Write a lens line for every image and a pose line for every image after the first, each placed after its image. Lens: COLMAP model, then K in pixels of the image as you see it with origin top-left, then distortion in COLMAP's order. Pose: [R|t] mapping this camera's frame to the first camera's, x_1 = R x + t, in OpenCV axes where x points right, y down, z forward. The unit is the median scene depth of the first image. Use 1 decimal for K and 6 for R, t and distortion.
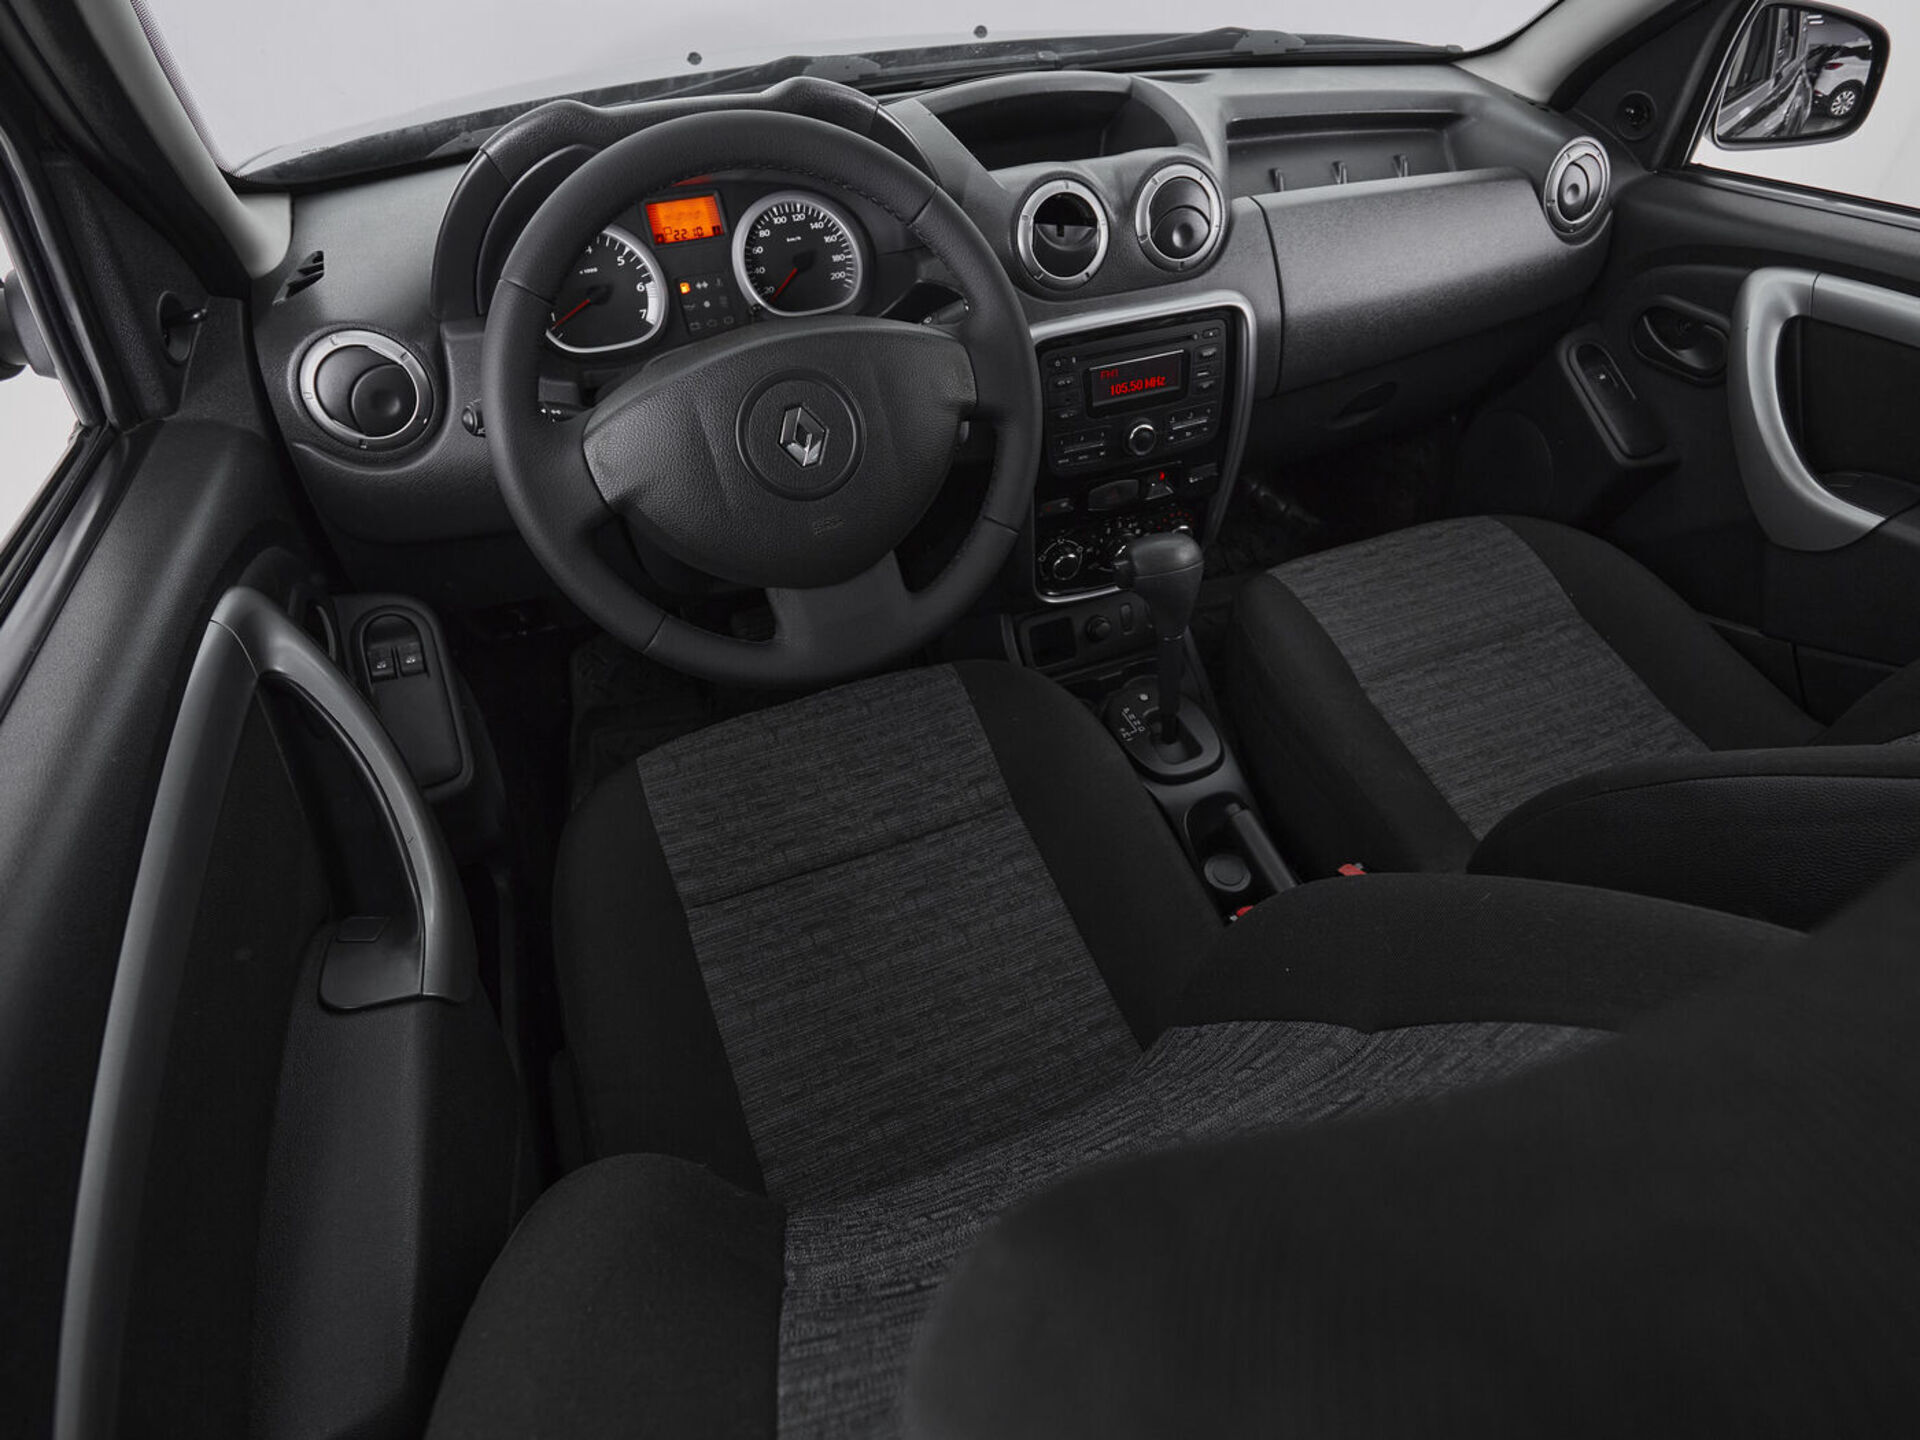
lens RADIAL K [[988.6, 0, 960.0], [0, 988.6, 720.0], [0, 0, 1]] dist [-0.004793, -0.000143]
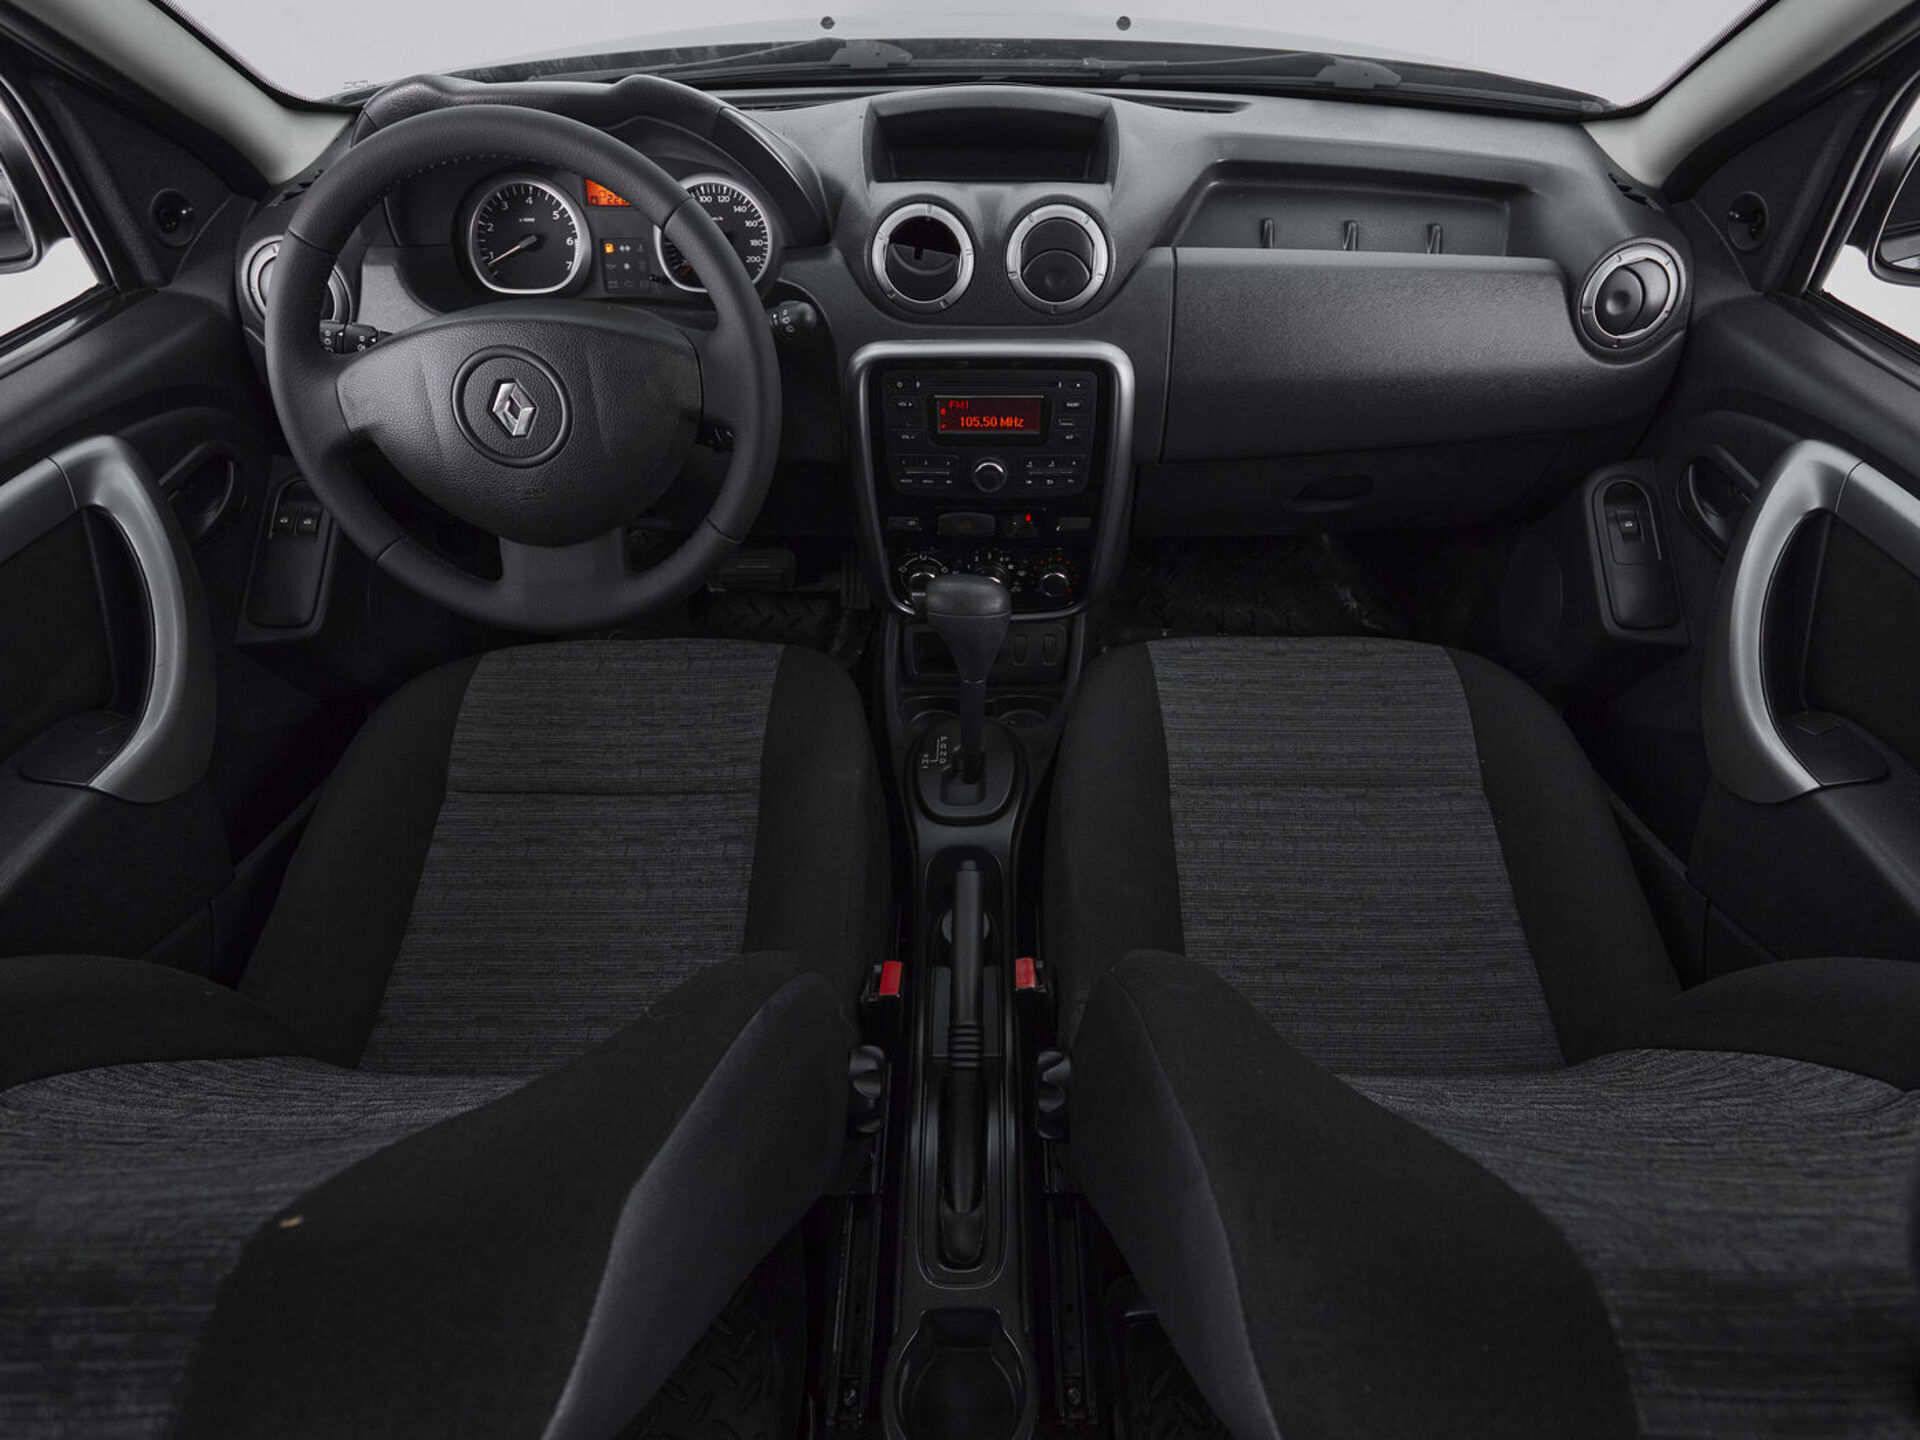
lens RADIAL K [[974.6, 0, 973.0], [0, 974.6, 701.4], [0, 0, 1]] dist [-0.001732, -0.000231]
pose [[0.924104, 0.282489, -0.257355, 0.485577], [-0.273136, 0.959264, 0.072176, -0.137867], [0.267260, 0.003595, 0.963618, 0.068944]]
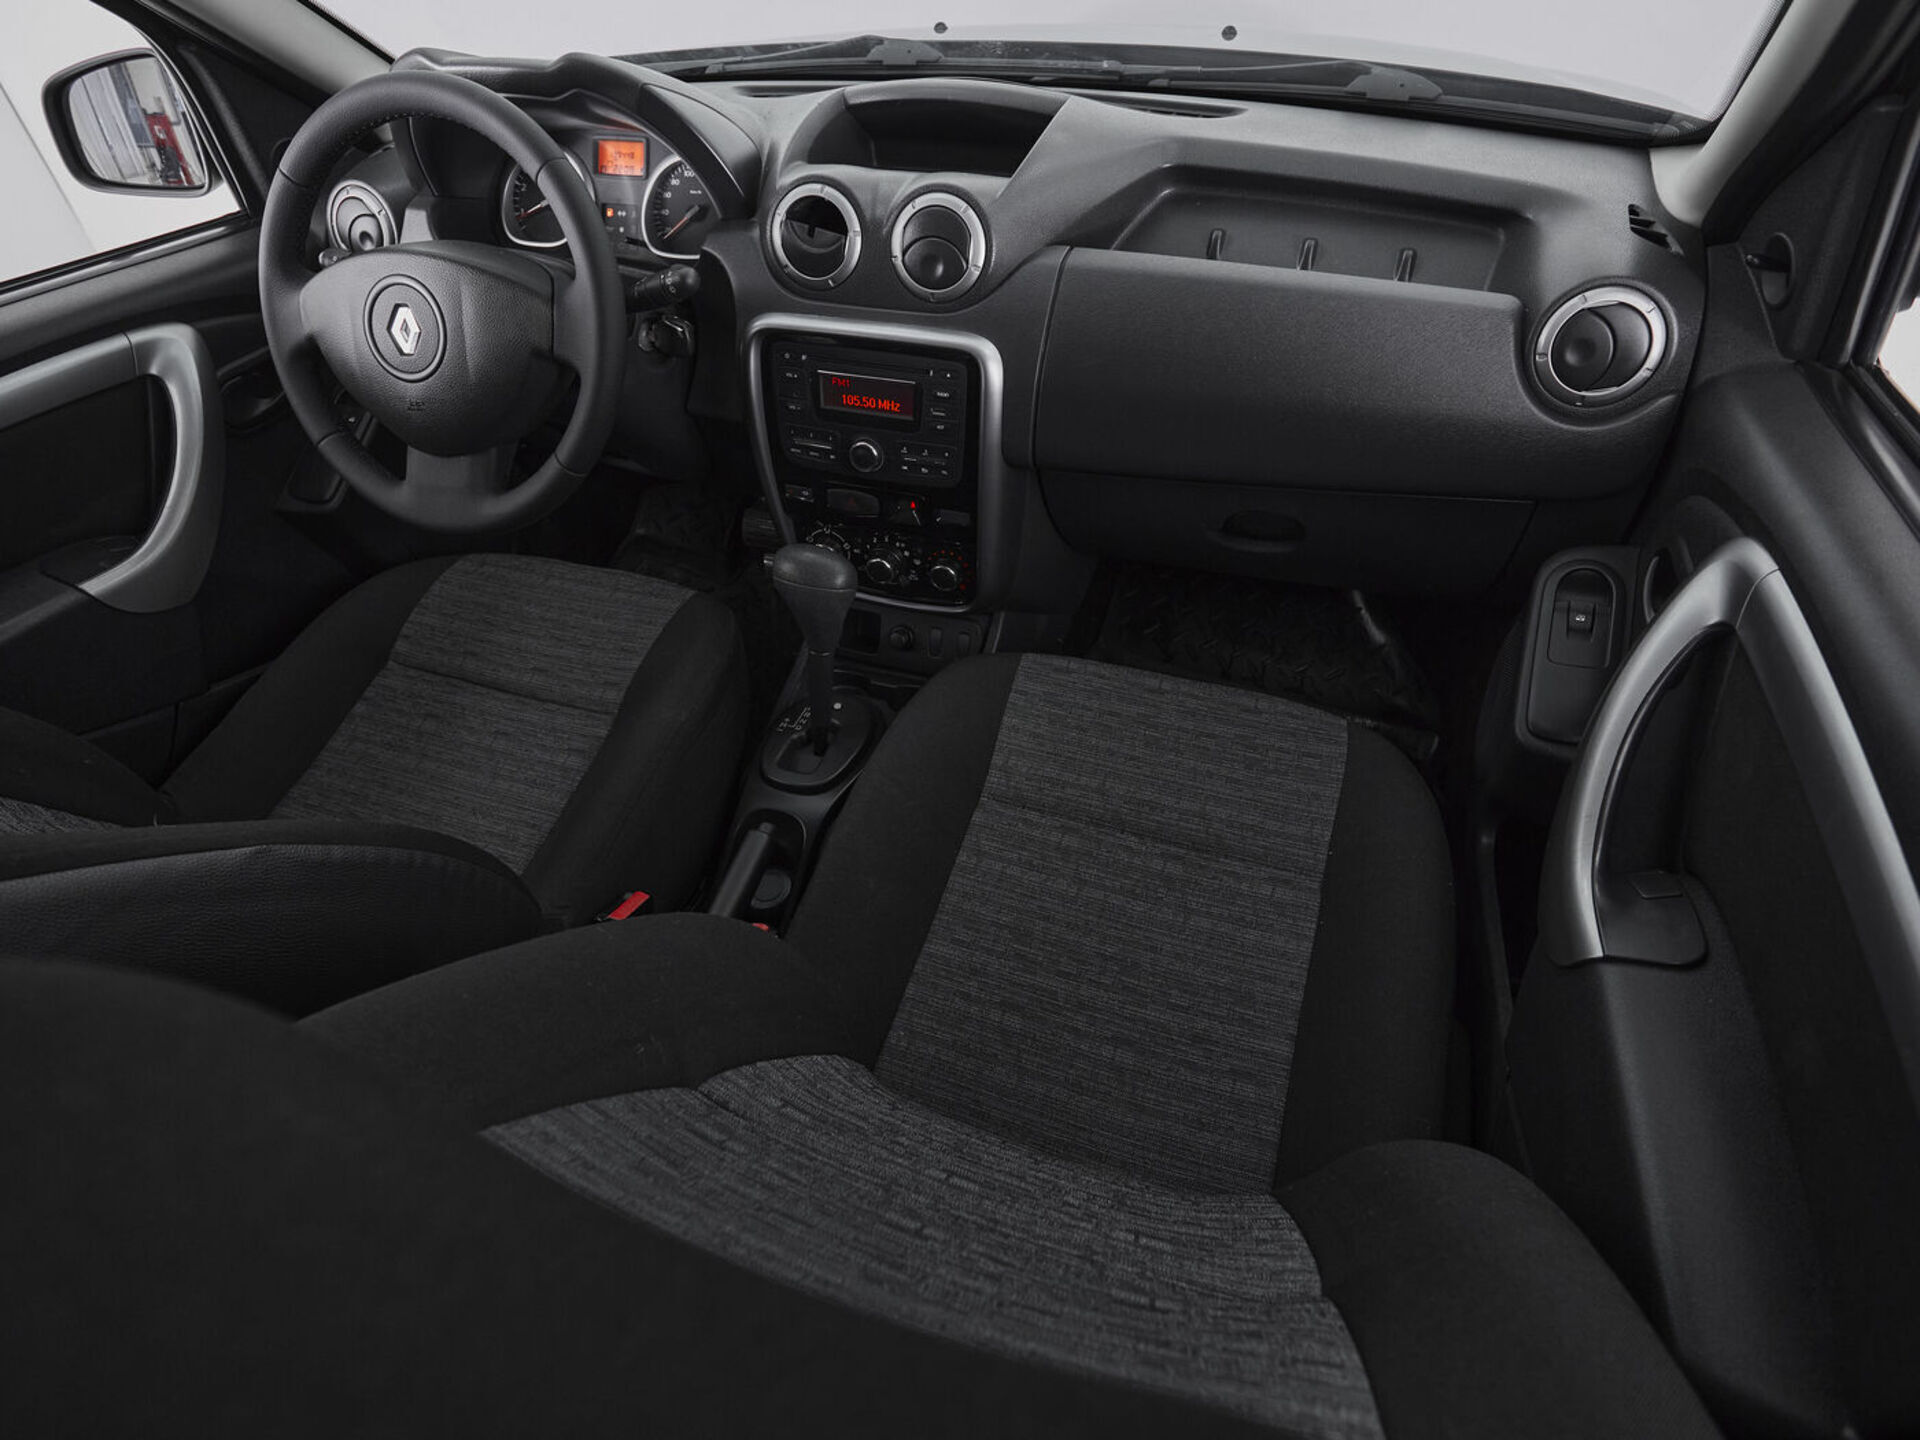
lens RADIAL K [[974.8, 0, 952.3], [0, 974.8, 685.5], [0, 0, 1]] dist [0.000323, -0.000061]
pose [[0.746287, 0.443794, -0.496088, 0.844973], [-0.435966, 0.889083, 0.139519, -0.257849], [0.502981, 0.112157, 0.856990, 0.236806]]
